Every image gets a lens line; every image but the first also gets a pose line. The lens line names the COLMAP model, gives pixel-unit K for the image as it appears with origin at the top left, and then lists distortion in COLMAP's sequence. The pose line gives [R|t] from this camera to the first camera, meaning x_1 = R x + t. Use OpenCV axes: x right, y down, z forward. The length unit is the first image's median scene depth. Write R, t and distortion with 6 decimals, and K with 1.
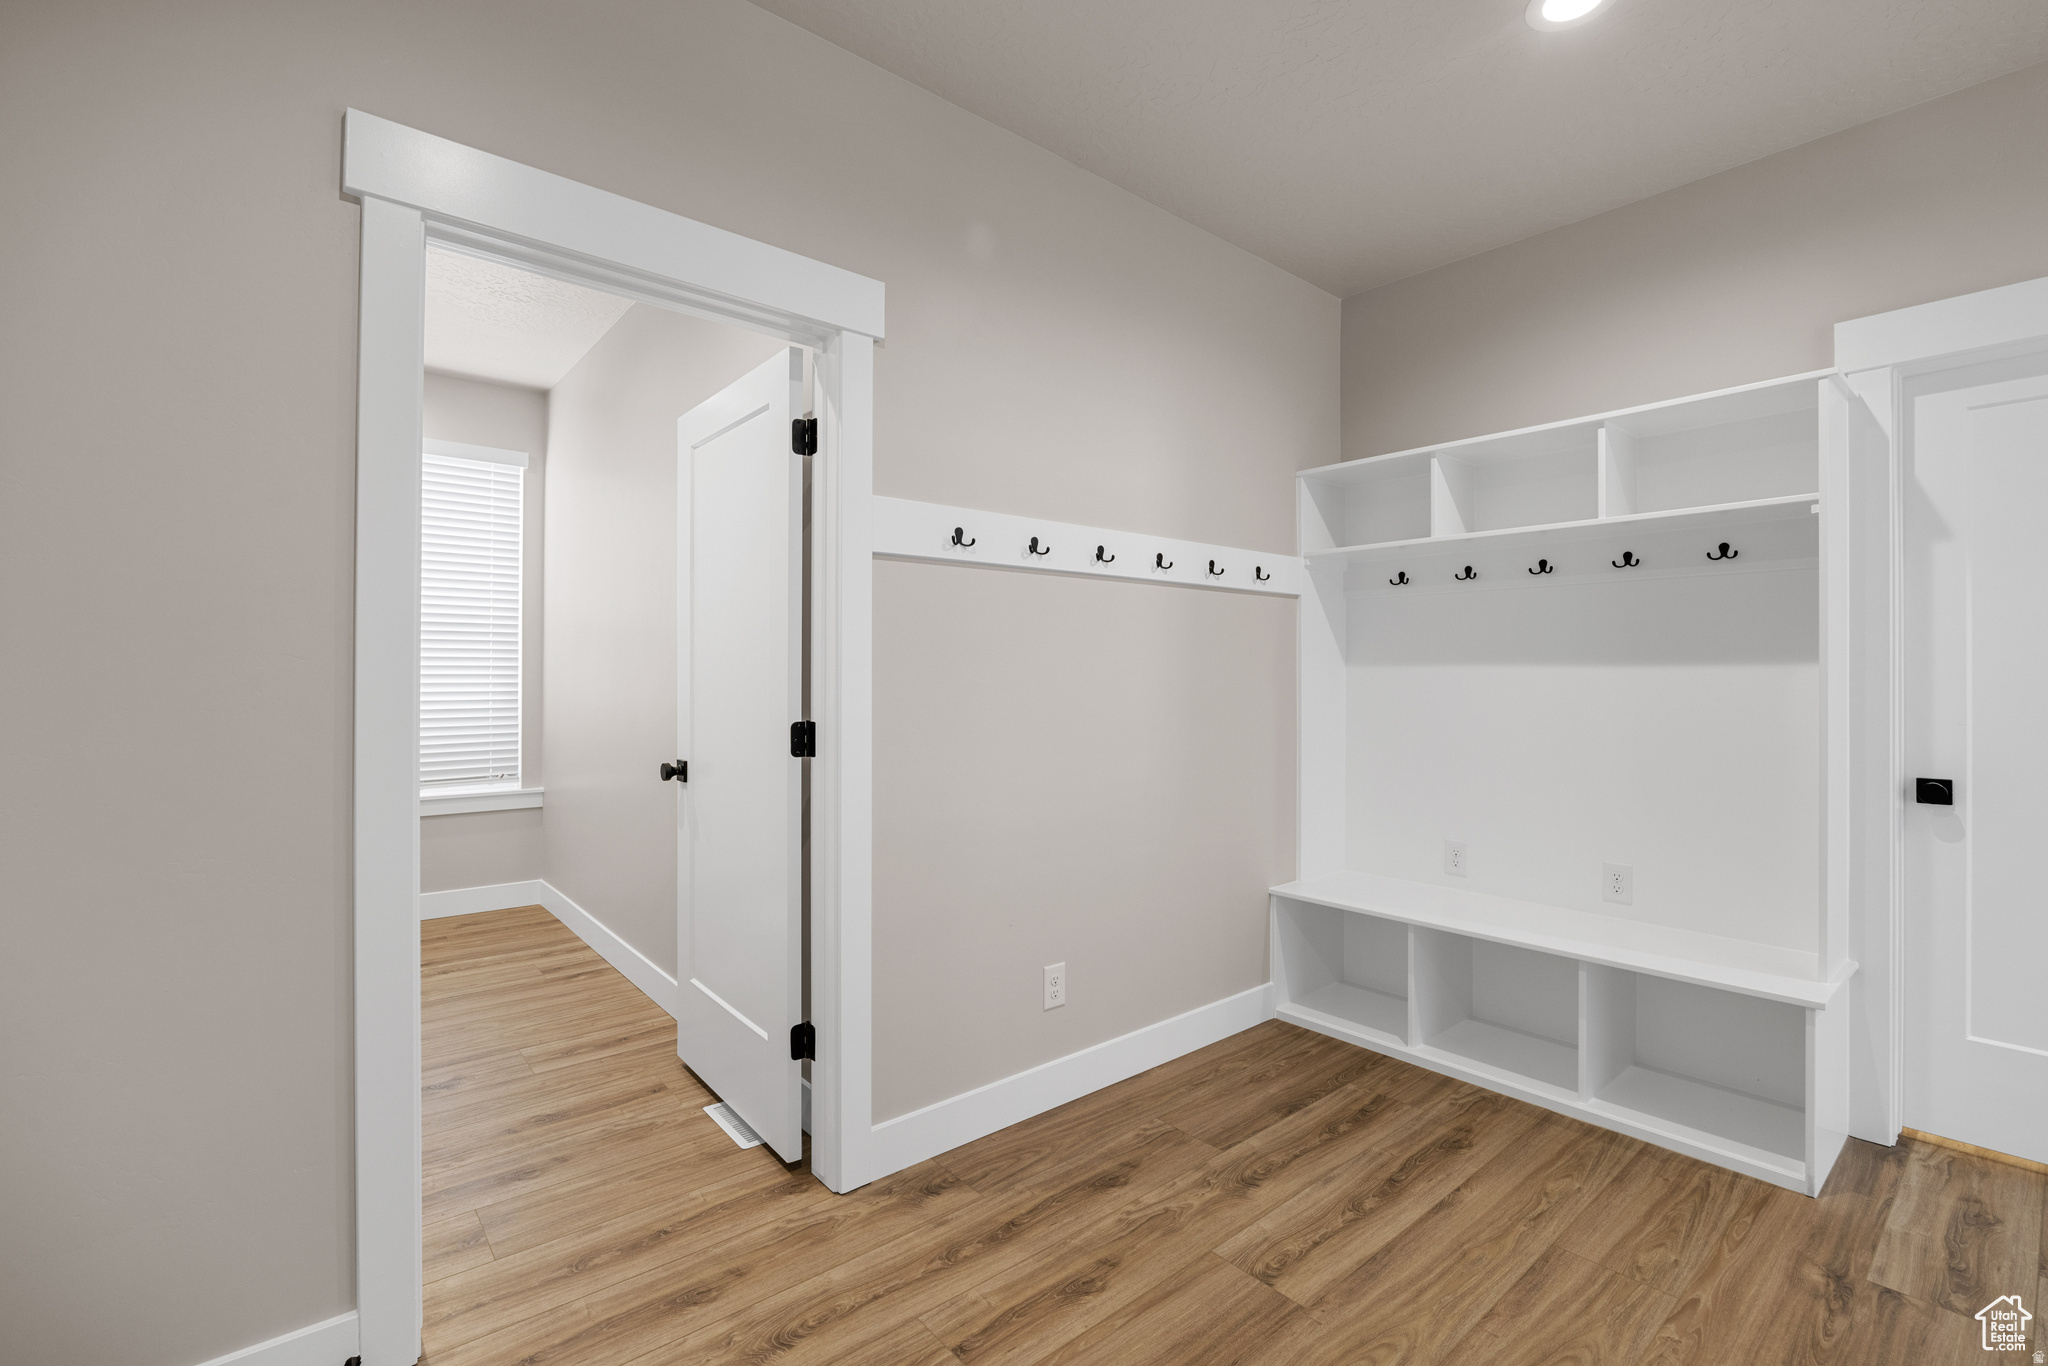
lens RADIAL K [[892.8, 0, 1024.0], [0, 892.8, 683.0], [0, 0, 1]] dist [-0.000254, -0.000019]
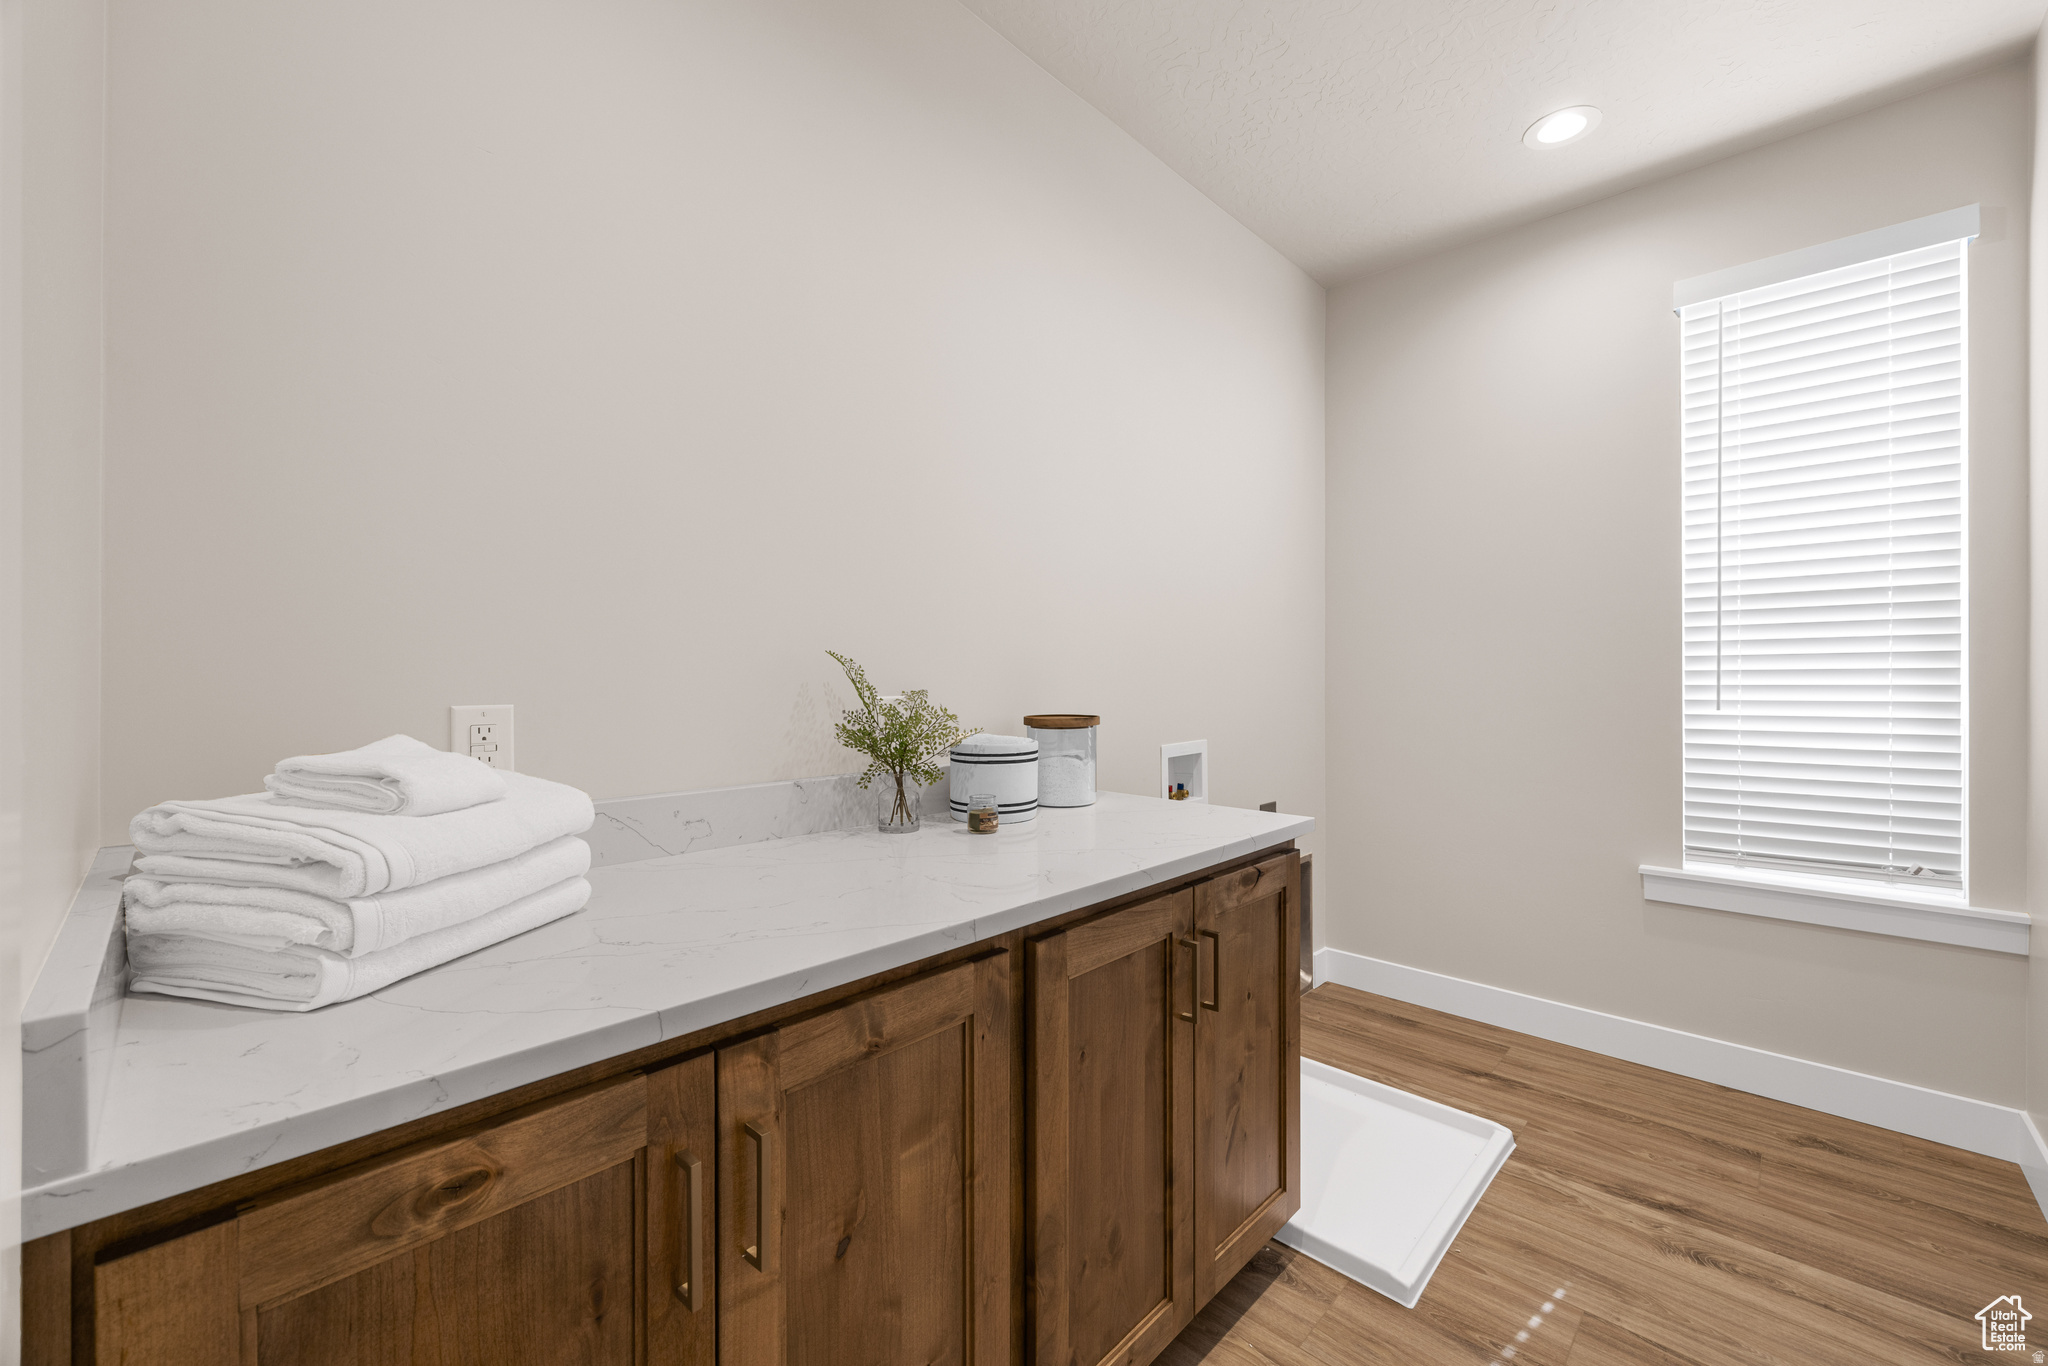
lens RADIAL K [[828.4, 0, 1024.0], [0, 828.4, 683.0], [0, 0, 1]] dist [-0.000639, -0.000373]
pose [[0.105784, -0.005196, -0.994376, -0.174533], [0.002517, 0.999985, -0.004957, -0.000709], [0.994386, -0.001979, 0.105795, 0.451433]]
